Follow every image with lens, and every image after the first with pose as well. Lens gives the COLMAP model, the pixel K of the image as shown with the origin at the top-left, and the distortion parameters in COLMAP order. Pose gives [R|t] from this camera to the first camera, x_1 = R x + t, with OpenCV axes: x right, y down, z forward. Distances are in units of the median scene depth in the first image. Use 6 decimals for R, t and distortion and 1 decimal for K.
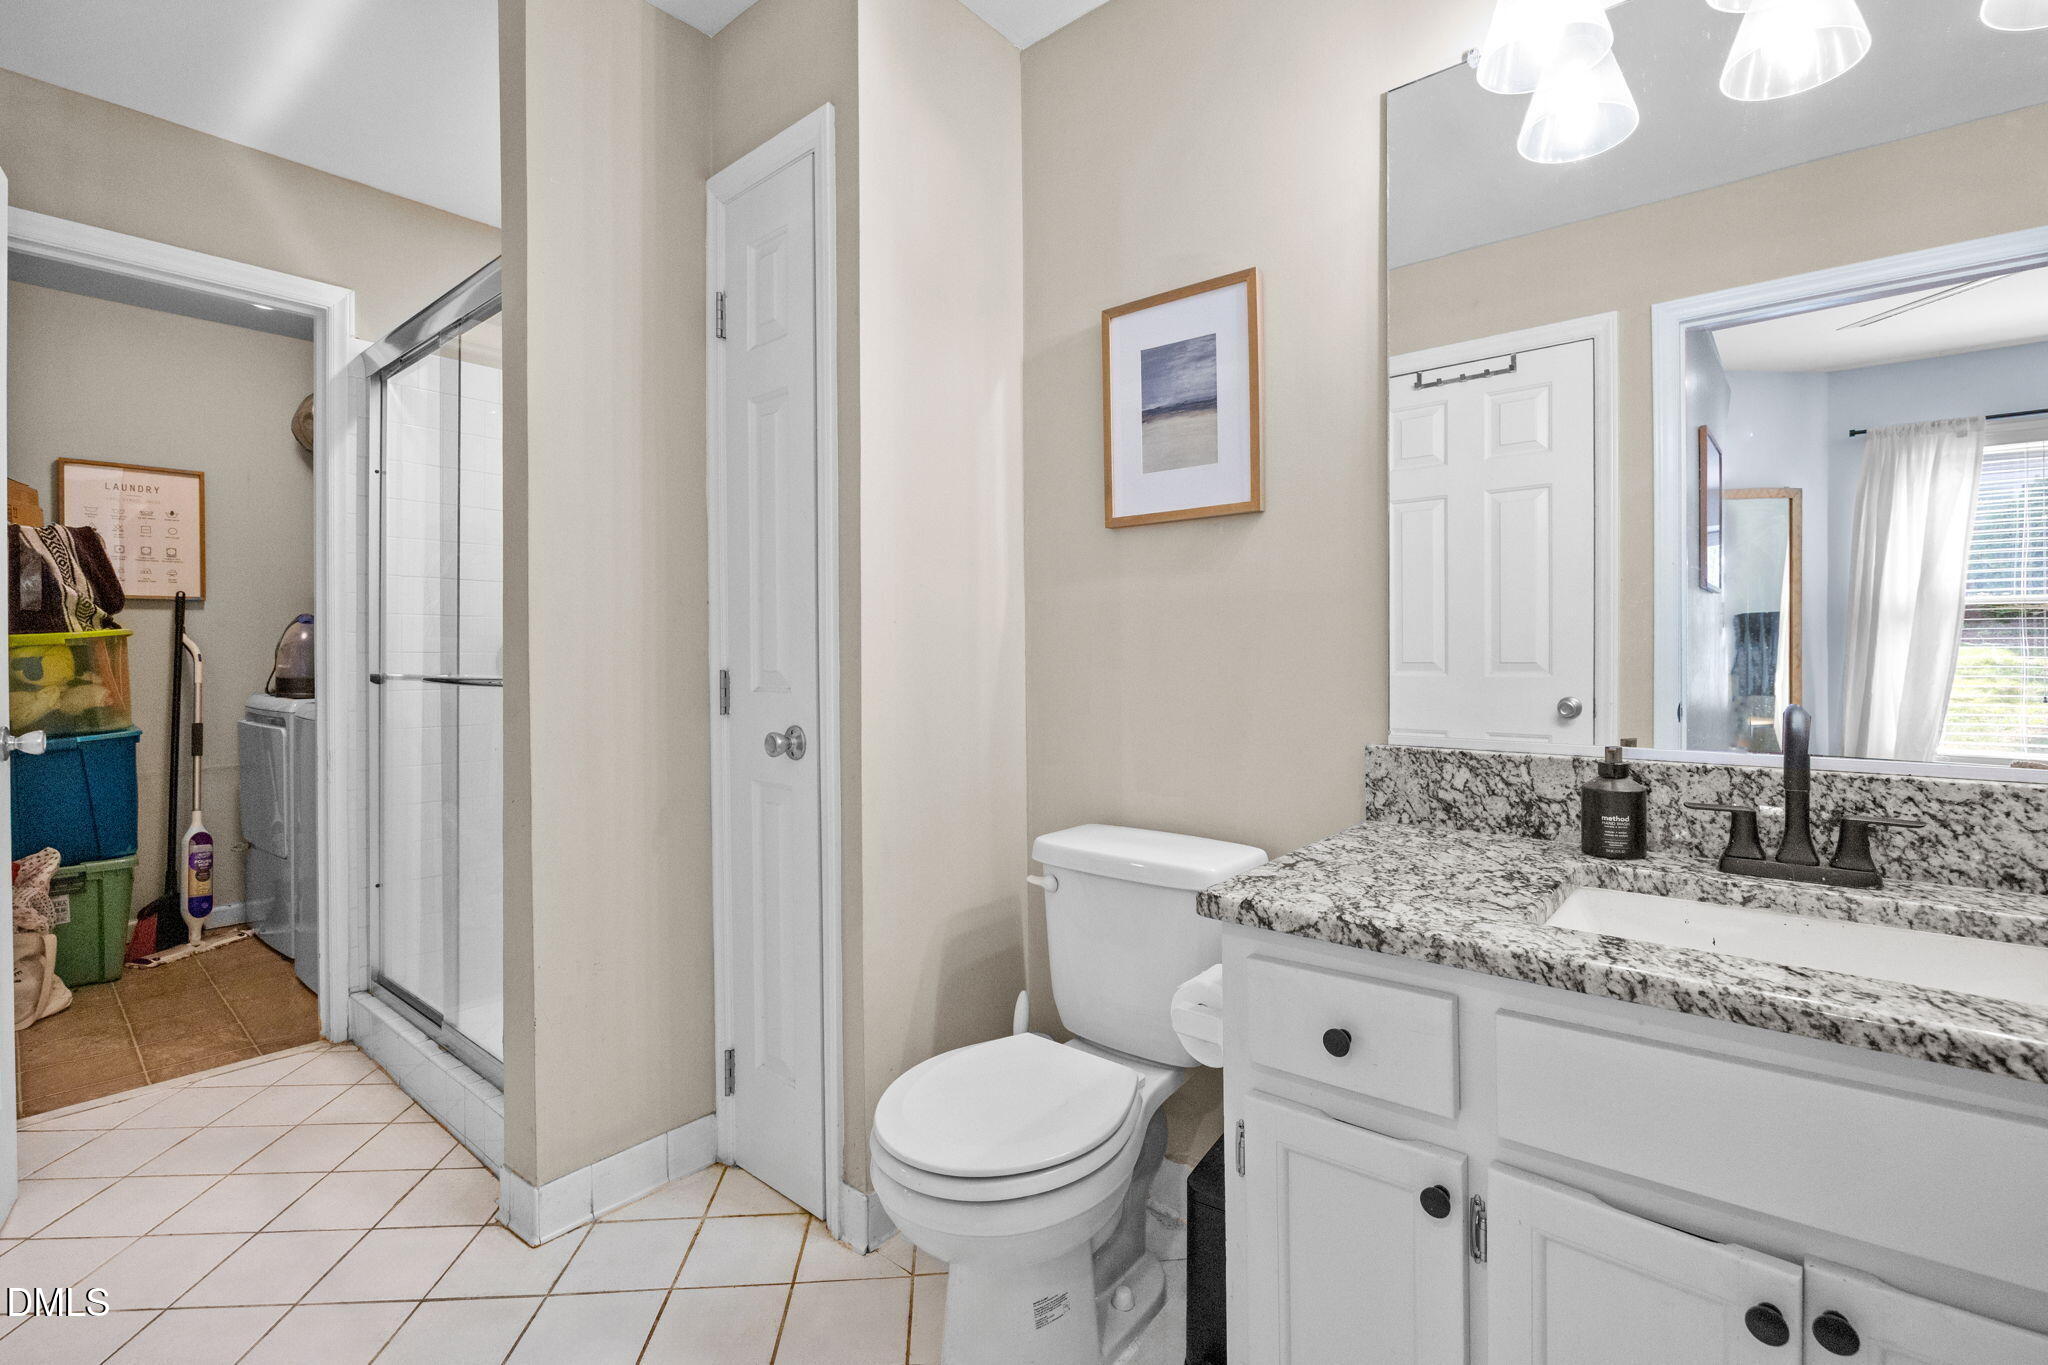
lens RADIAL K [[778.8, 0, 1024.0], [0, 778.8, 682.5], [0, 0, 1]] dist [-0.001506, -0.000081]
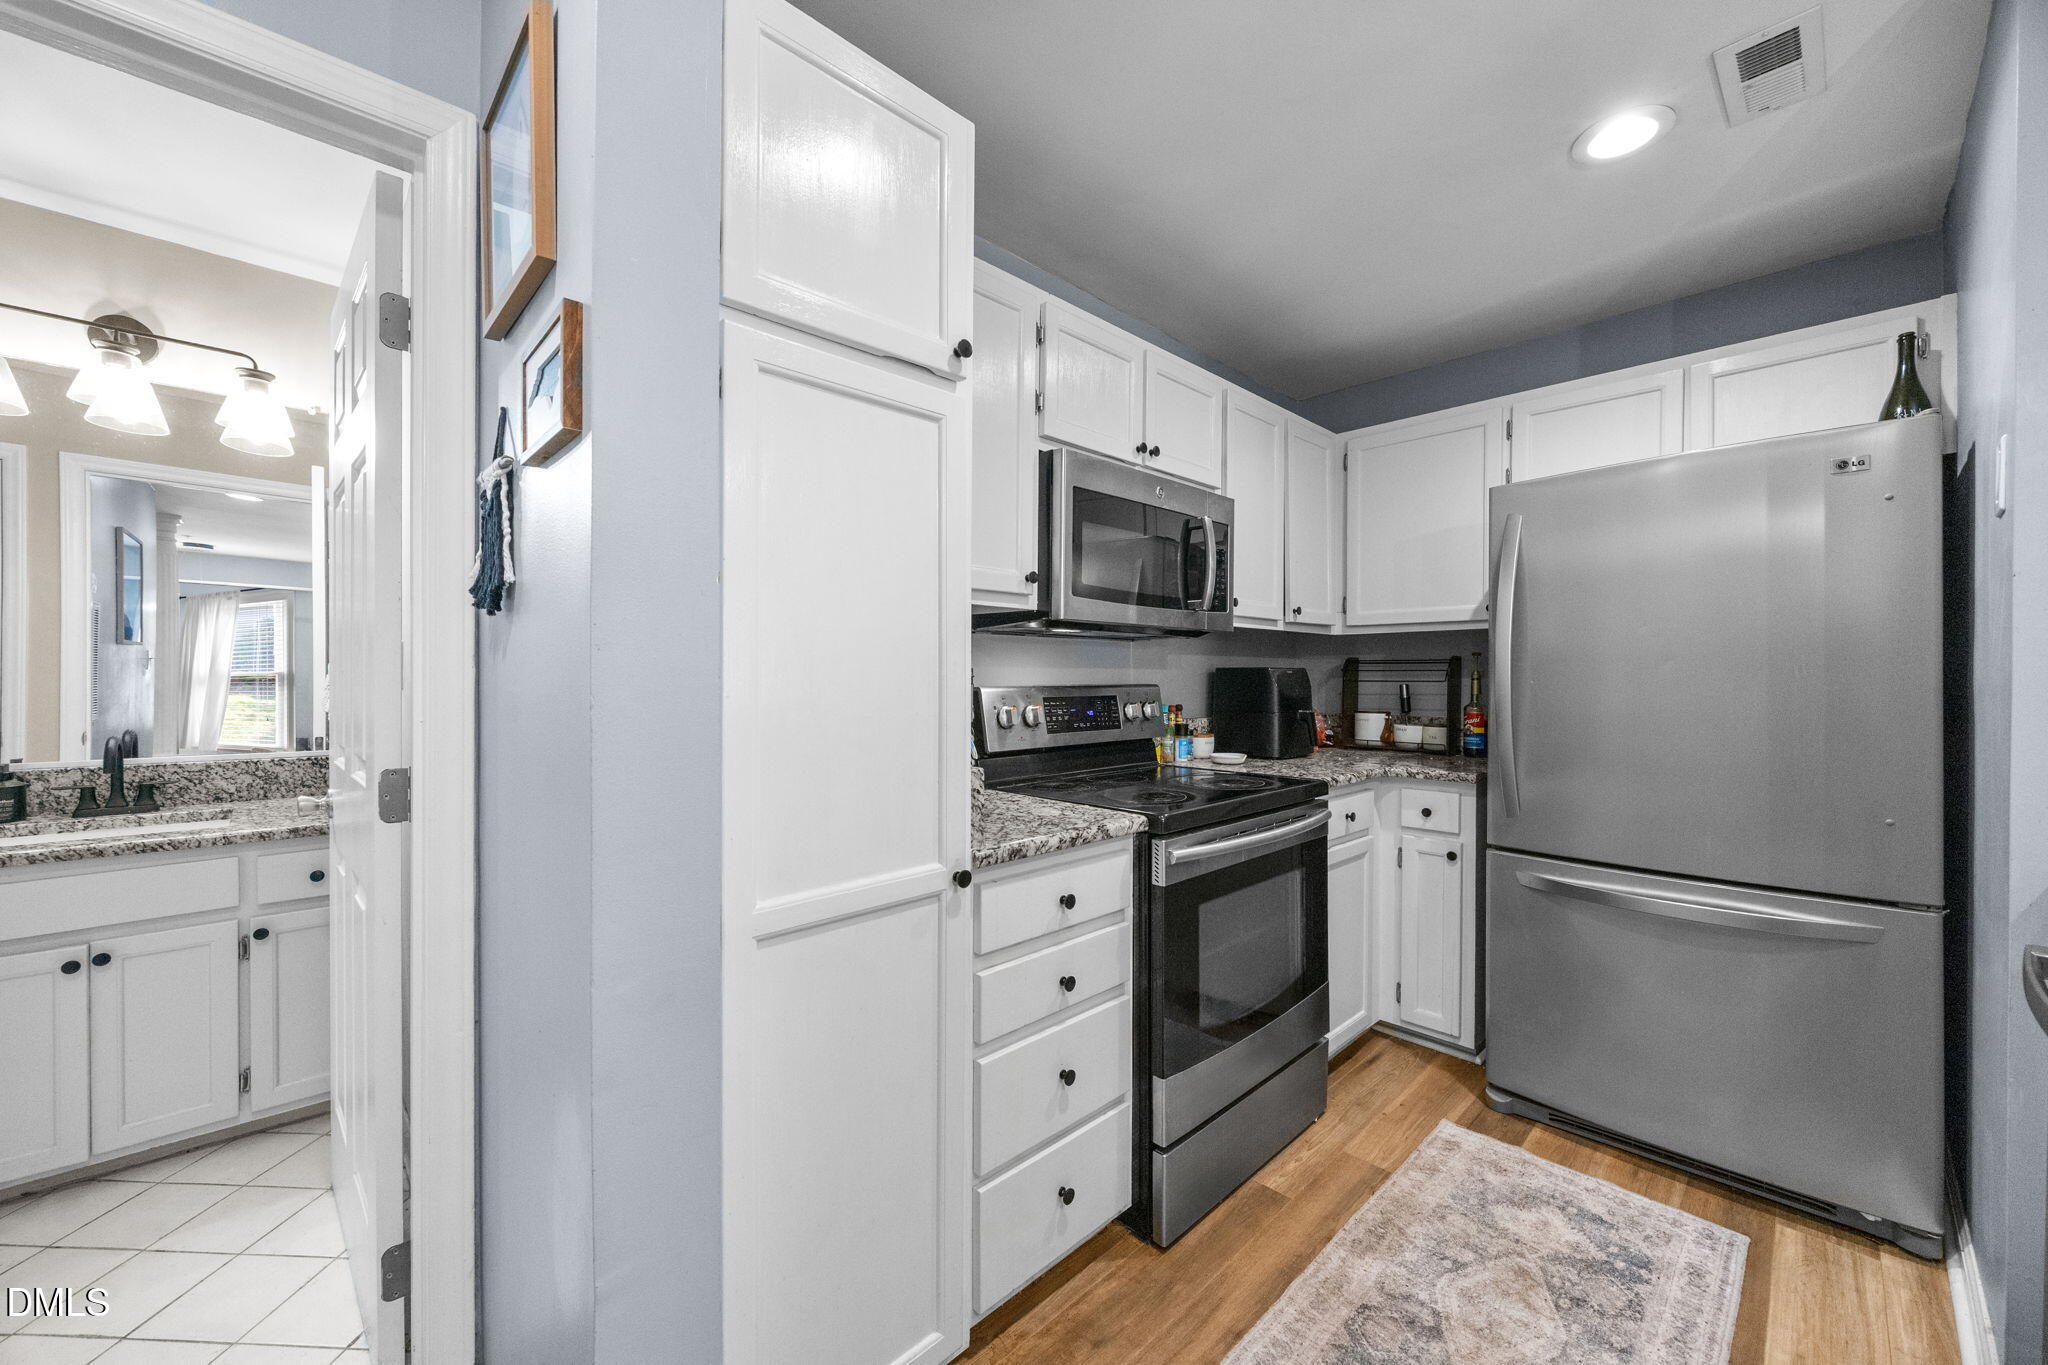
lens RADIAL K [[777.9, 0, 1024.3], [0, 777.9, 690.0], [0, 0, 1]] dist [0.001696, 0.000384]
pose [[0.032976, -0.020389, 0.999248, -0.921848], [-0.002947, 0.999786, 0.020497, -0.125680], [-0.999452, -0.003620, 0.032909, -1.351155]]
